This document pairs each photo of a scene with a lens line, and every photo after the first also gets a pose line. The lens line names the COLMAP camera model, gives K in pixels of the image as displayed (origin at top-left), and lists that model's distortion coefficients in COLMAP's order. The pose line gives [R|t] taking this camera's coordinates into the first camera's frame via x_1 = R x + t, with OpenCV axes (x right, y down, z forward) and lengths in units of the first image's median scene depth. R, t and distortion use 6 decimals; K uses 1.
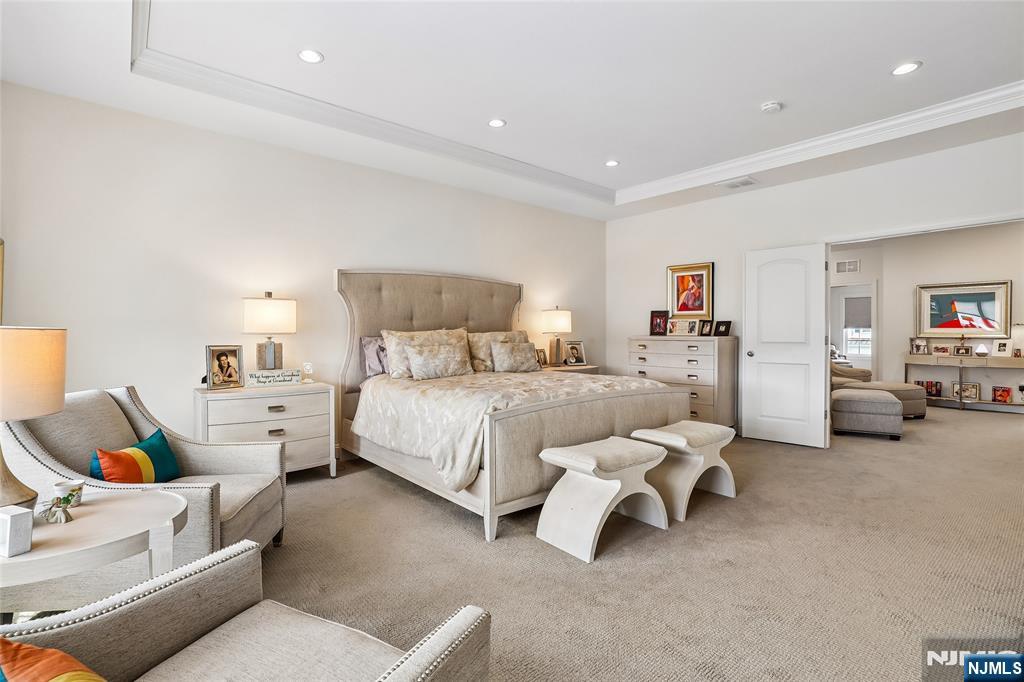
lens RADIAL K [[448.0, 0, 504.4], [0, 448.0, 339.0], [0, 0, 1]] dist [-0.015176, 0.001893]
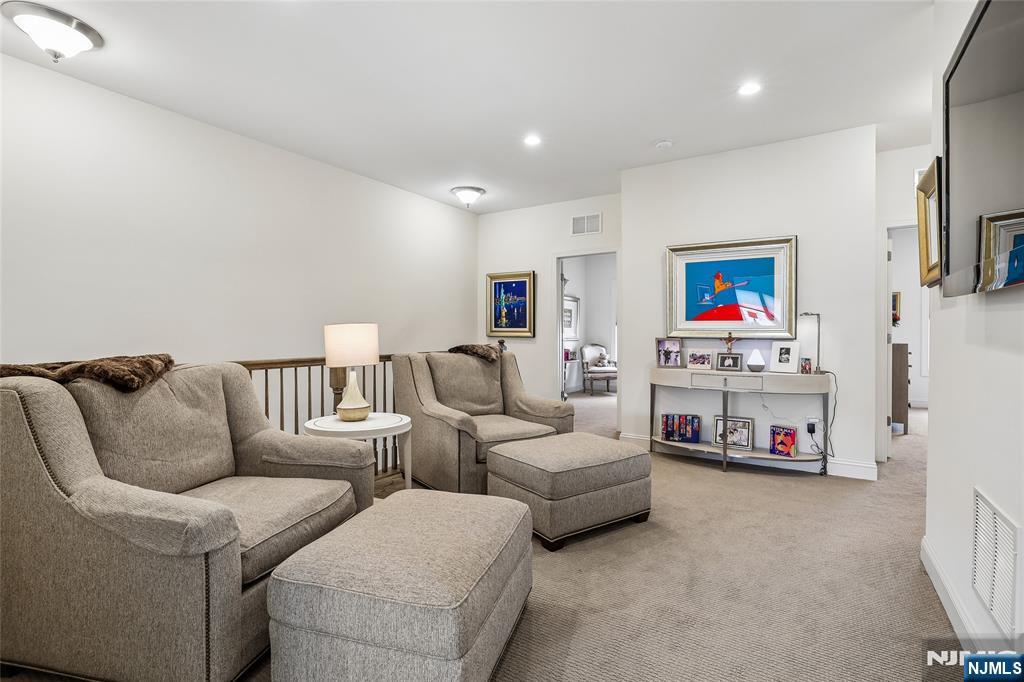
lens RADIAL K [[448.0, 0, 511.7], [0, 448.0, 336.8], [0, 0, 1]] dist [-0.015176, 0.001893]
pose [[0.956644, -0.000831, 0.291258, 0.602676], [0.001795, 0.999994, -0.003042, -0.003349], [-0.291254, 0.003433, 0.956640, 0.532235]]
